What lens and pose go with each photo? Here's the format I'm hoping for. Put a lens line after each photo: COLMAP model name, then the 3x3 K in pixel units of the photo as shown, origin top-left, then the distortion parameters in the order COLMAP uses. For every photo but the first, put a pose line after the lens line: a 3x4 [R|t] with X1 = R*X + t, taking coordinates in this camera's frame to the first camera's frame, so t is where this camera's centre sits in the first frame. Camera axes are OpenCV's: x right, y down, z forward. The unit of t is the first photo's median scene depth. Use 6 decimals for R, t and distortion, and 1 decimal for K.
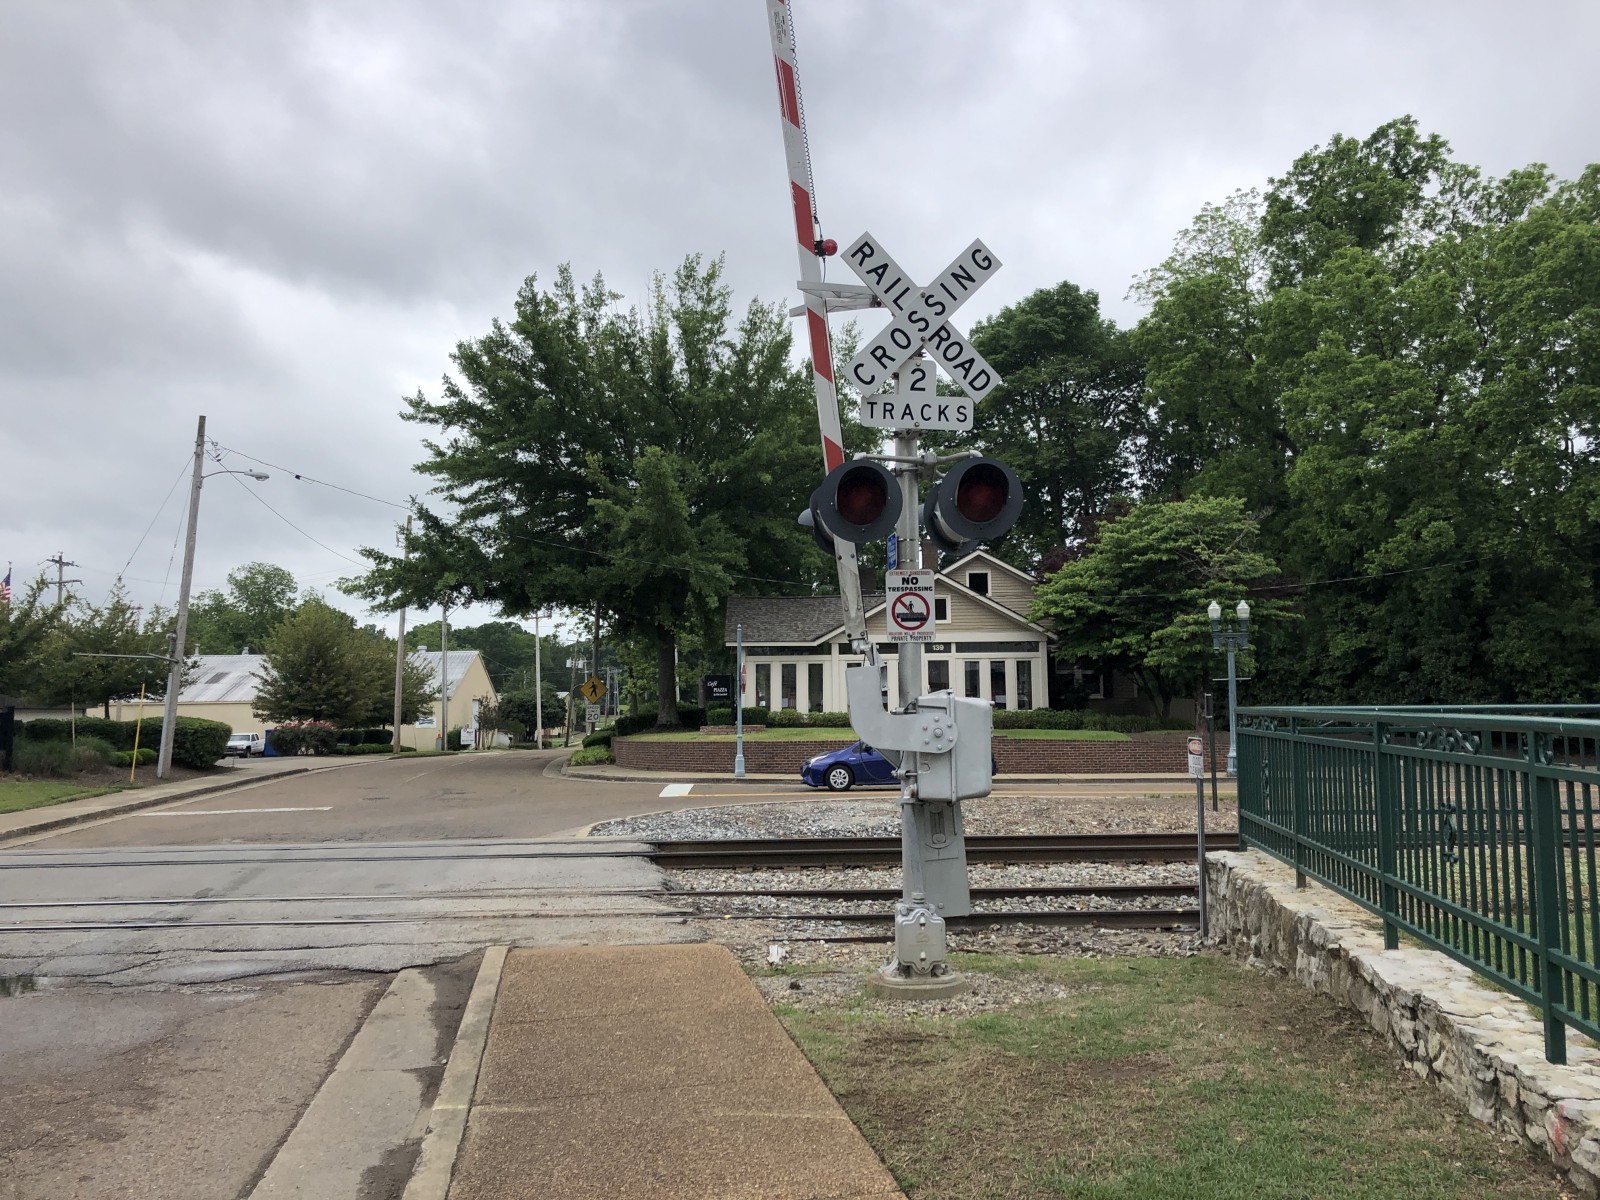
lens RADIAL K [[1305.9, 0, 800.0], [0, 1305.9, 600.0], [0, 0, 1]] dist [0.137030, -0.341905]
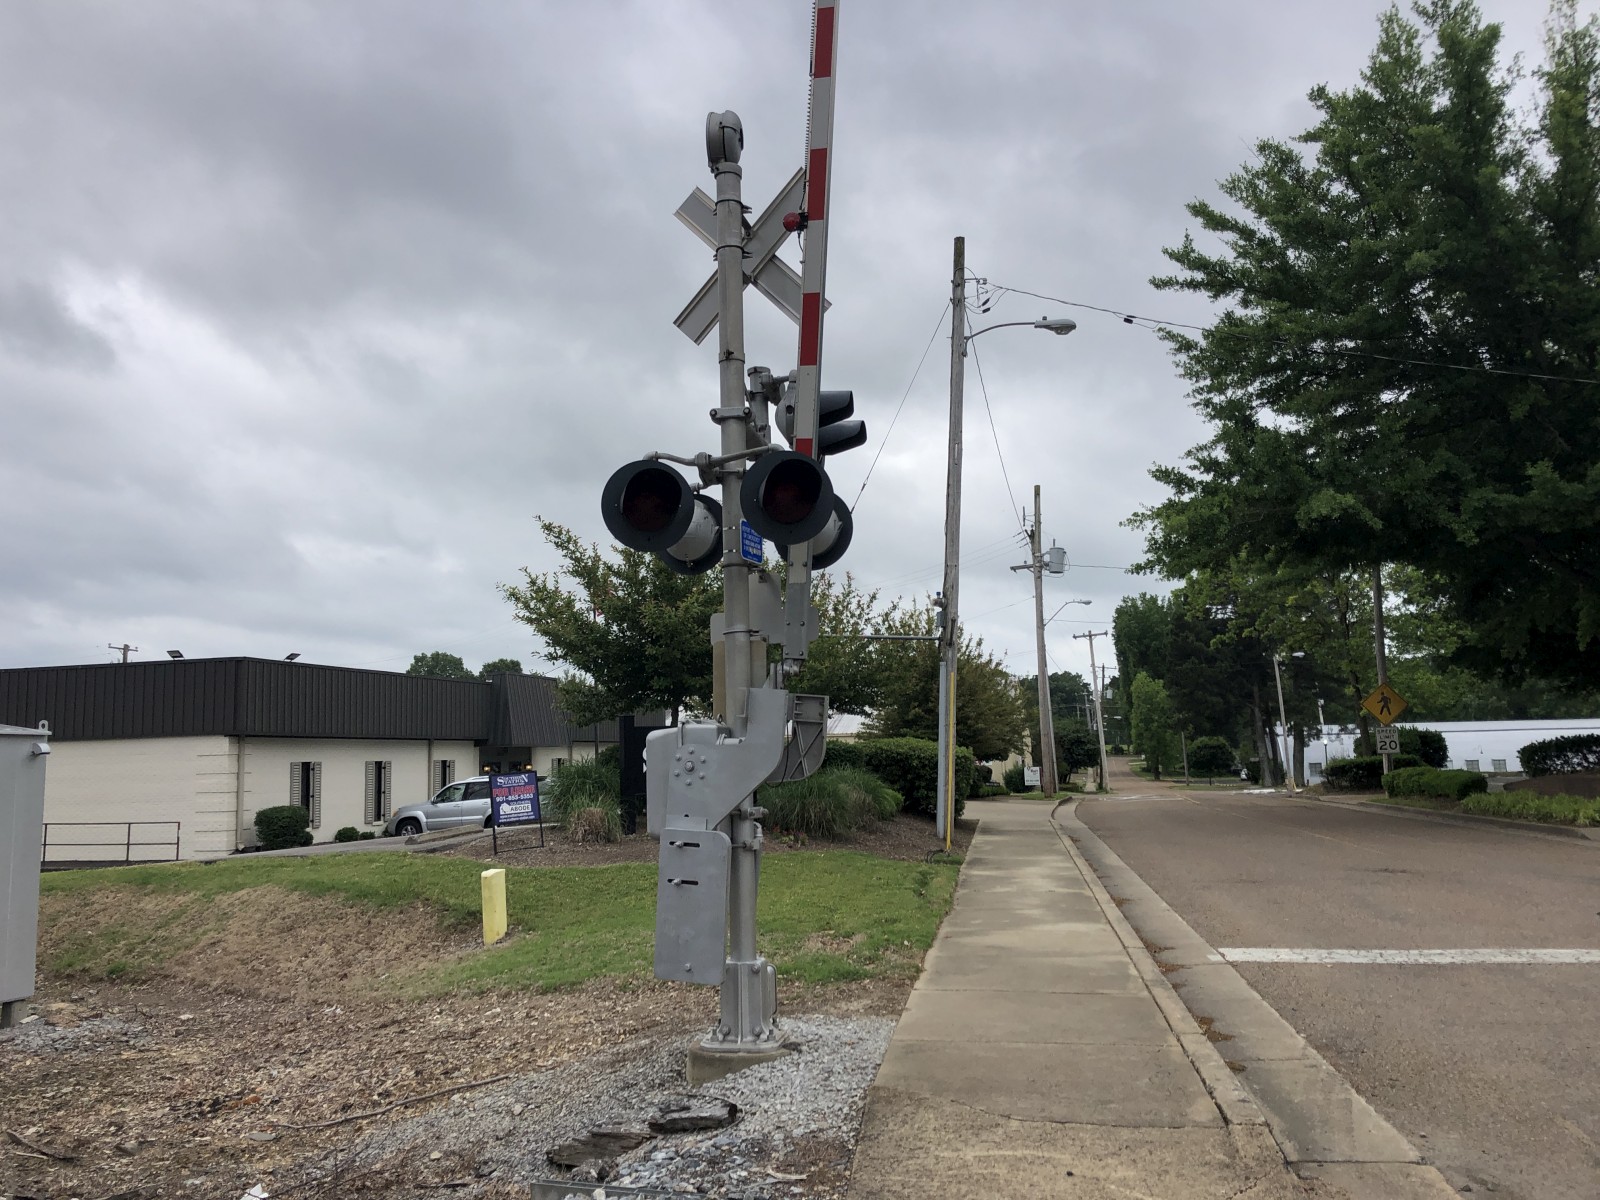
lens RADIAL K [[1309.6, 0, 800.0], [0, 1309.6, 600.0], [0, 0, 1]] dist [-0.002635, 0.002157]
pose [[0.950907, -0.046652, -0.305940, -0.393227], [0.037470, 0.998656, -0.035821, 0.052081], [0.307199, 0.022599, 0.951377, 0.464645]]
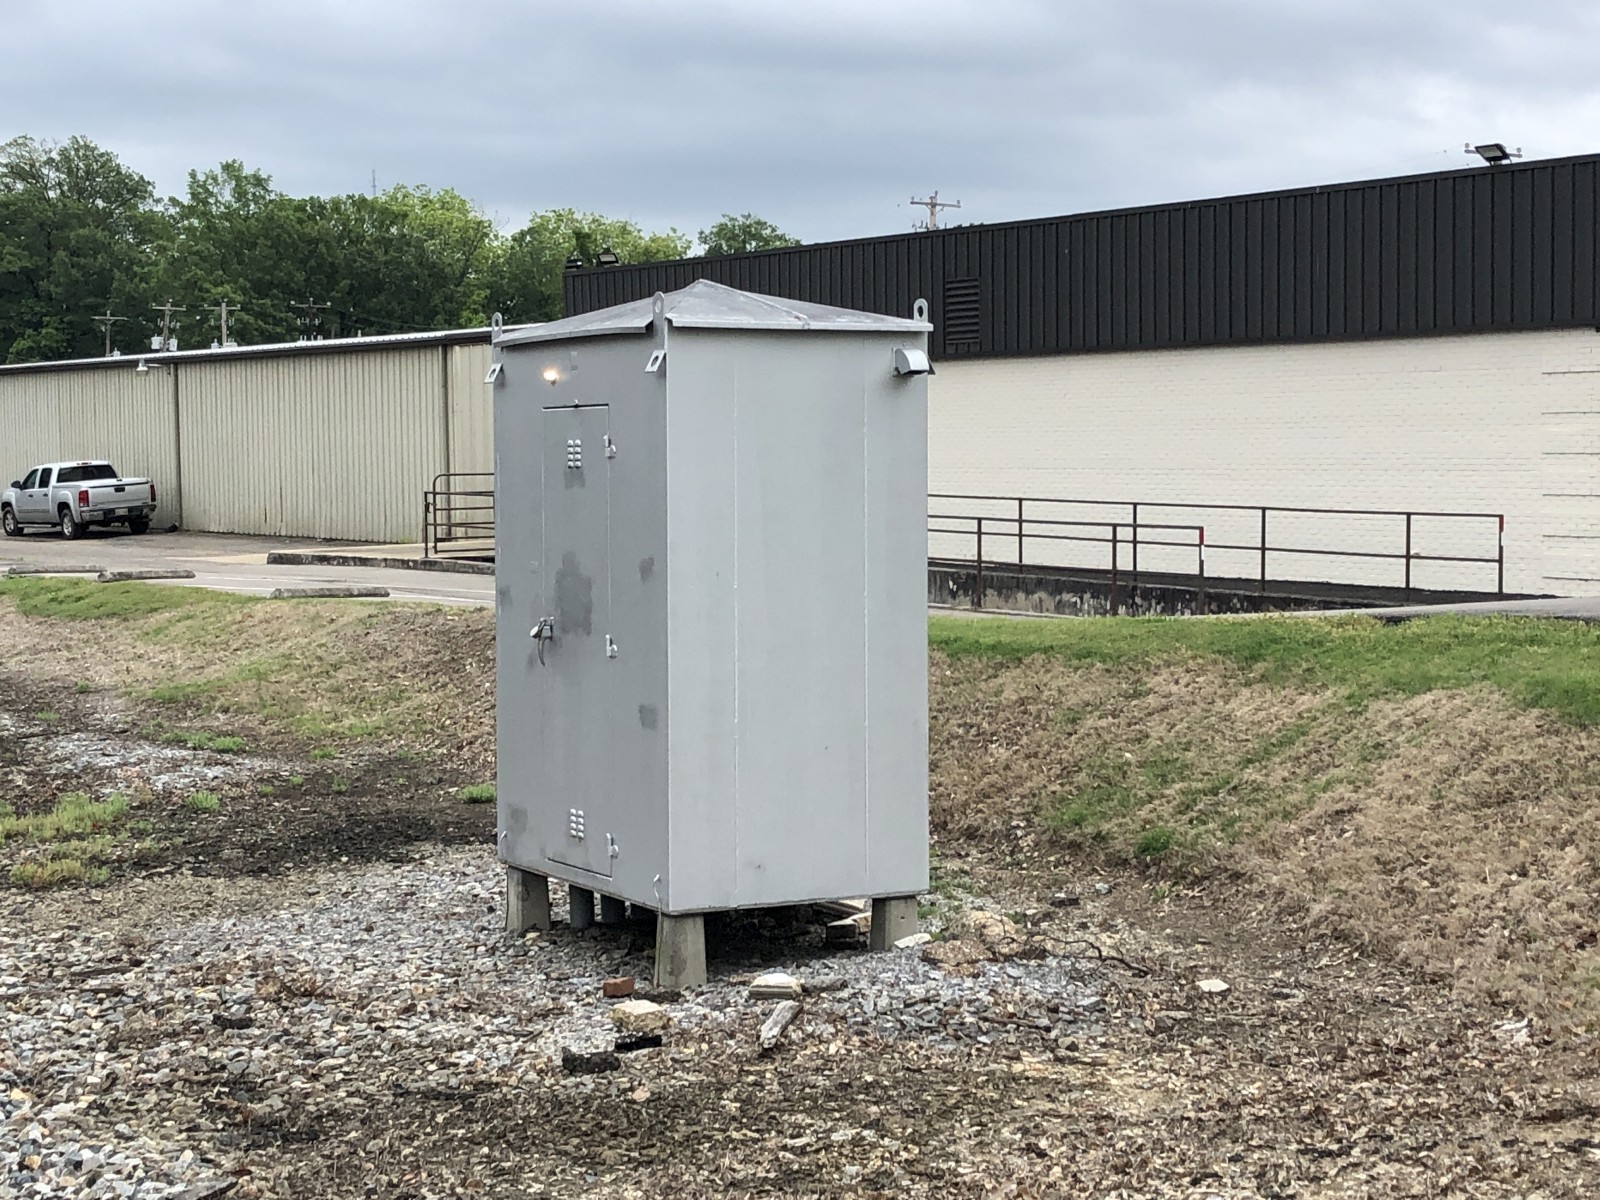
lens RADIAL K [[2809.2, 0, 800.0], [0, 2809.2, 528.3], [0, 0, 1]] dist [0.219866, -0.964570]
pose [[0.497897, 0.042206, -0.866209, -0.407203], [0.077296, 0.992680, 0.092798, 0.059488], [0.863785, -0.113159, 0.490990, 0.561220]]
